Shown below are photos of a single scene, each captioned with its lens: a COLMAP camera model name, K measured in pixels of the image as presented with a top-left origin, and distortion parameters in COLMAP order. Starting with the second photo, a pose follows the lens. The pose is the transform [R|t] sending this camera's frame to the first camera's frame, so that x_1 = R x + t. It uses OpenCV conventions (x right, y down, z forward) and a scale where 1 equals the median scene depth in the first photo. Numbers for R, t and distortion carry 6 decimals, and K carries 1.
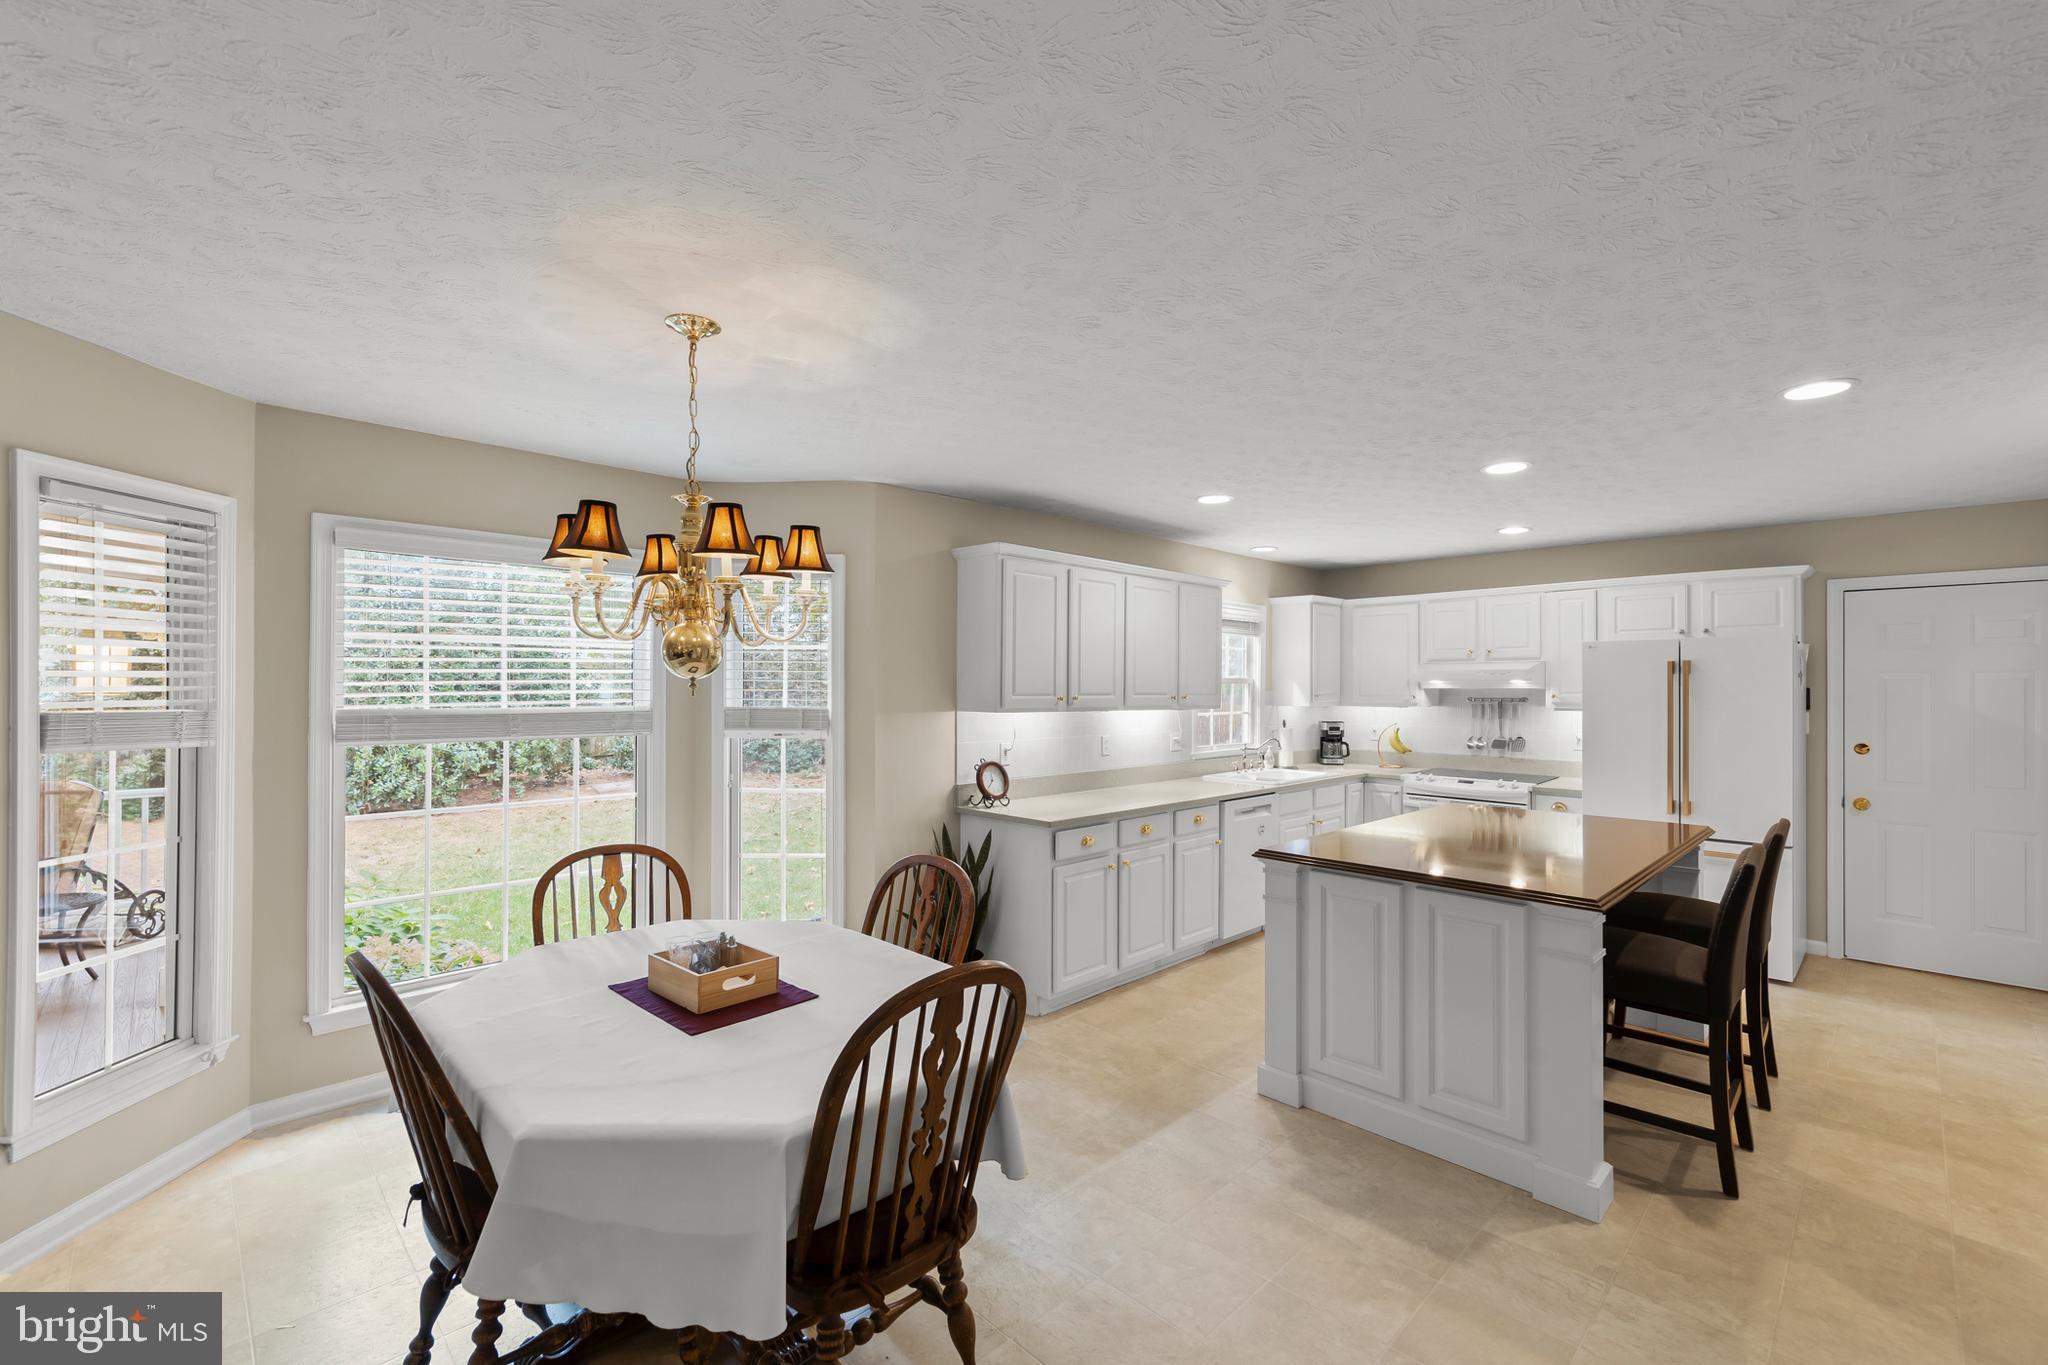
lens RADIAL K [[864.2, 0, 1028.0], [0, 864.2, 687.1], [0, 0, 1]] dist [0.001779, 0.000032]
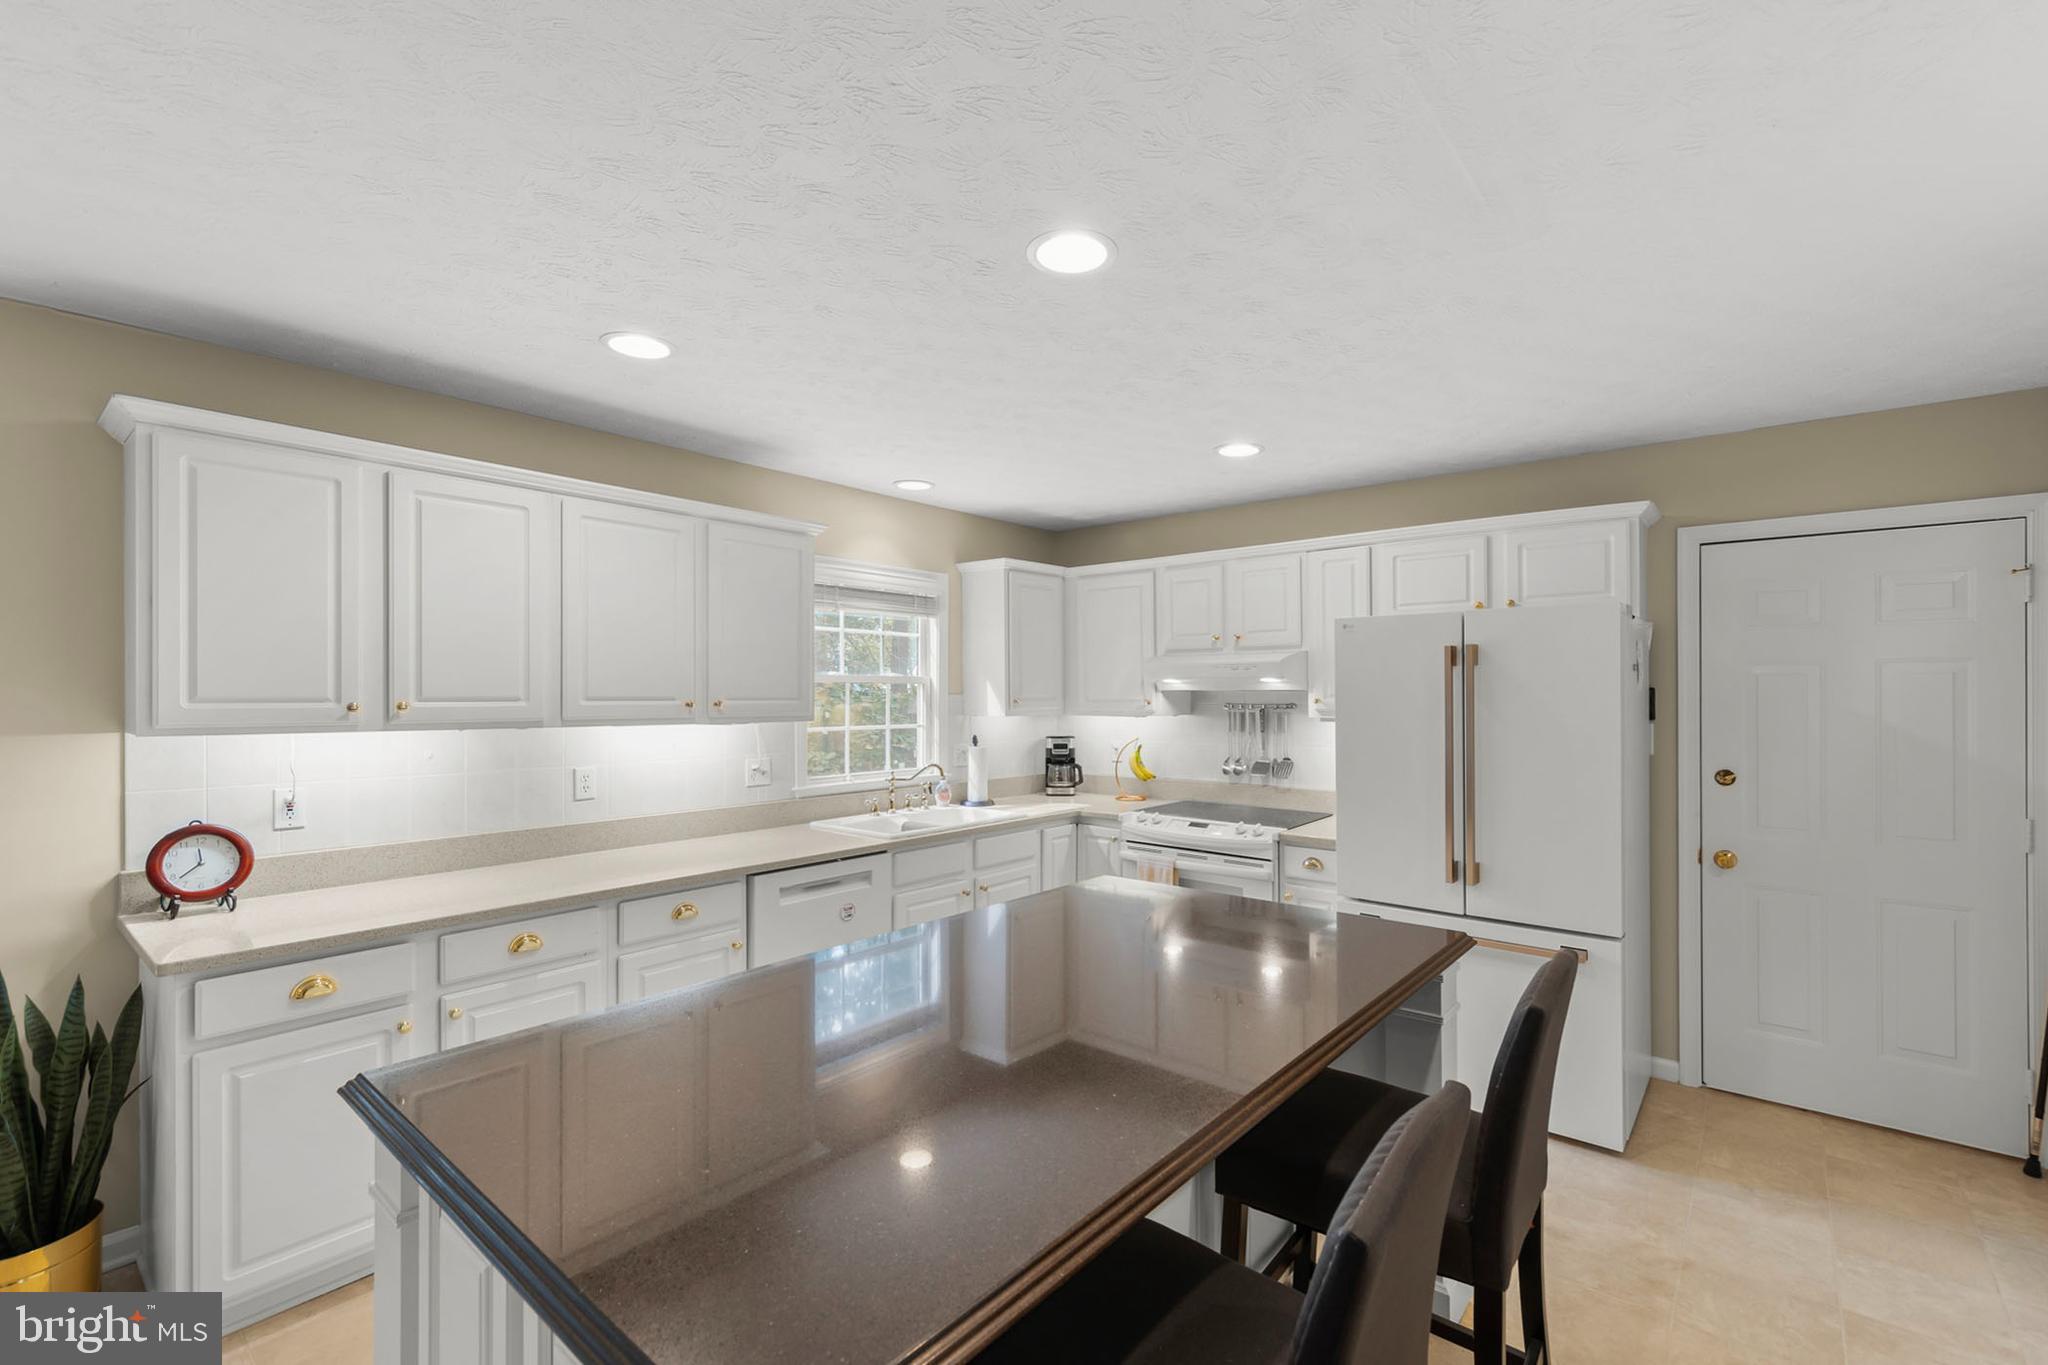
lens RADIAL K [[880.4, 0, 1027.8], [0, 880.4, 691.4], [0, 0, 1]] dist [0.001869, 0.000244]
pose [[0.996039, -0.001963, 0.088891, 0.339173], [0.002150, 0.999996, -0.002003, 0.004213], [-0.088886, 0.002186, 0.996039, 0.341668]]
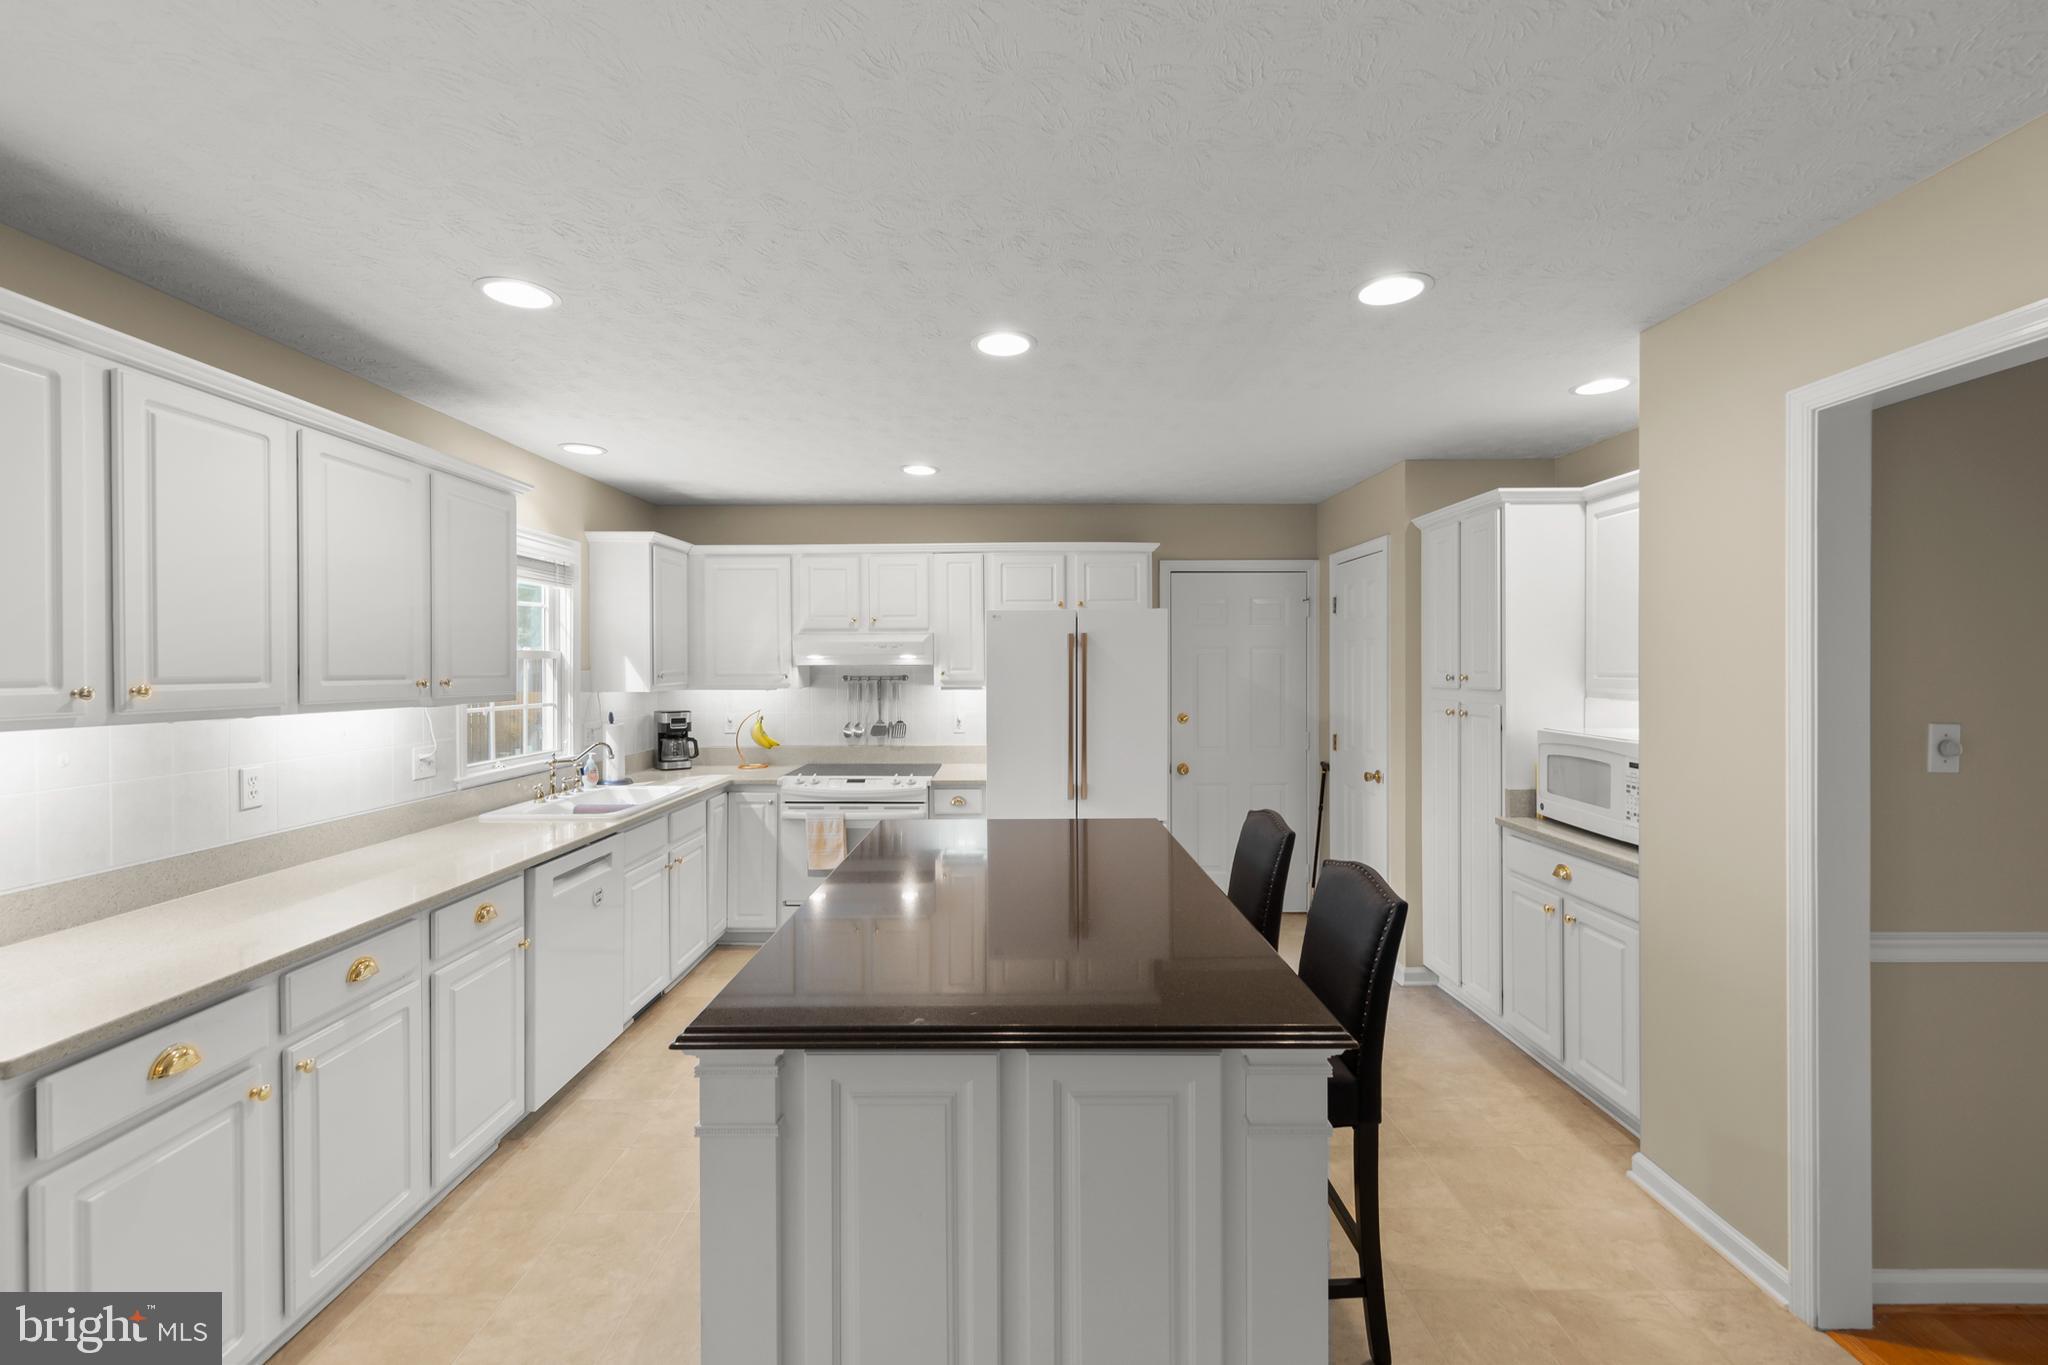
lens RADIAL K [[872.9, 0, 1029.2], [0, 872.9, 673.3], [0, 0, 1]] dist [0.002455, 0.000106]
pose [[0.702424, -0.011677, 0.711663, 0.047251], [0.005702, 0.999926, 0.010778, 0.001876], [-0.711736, -0.003513, 0.702438, 0.347062]]
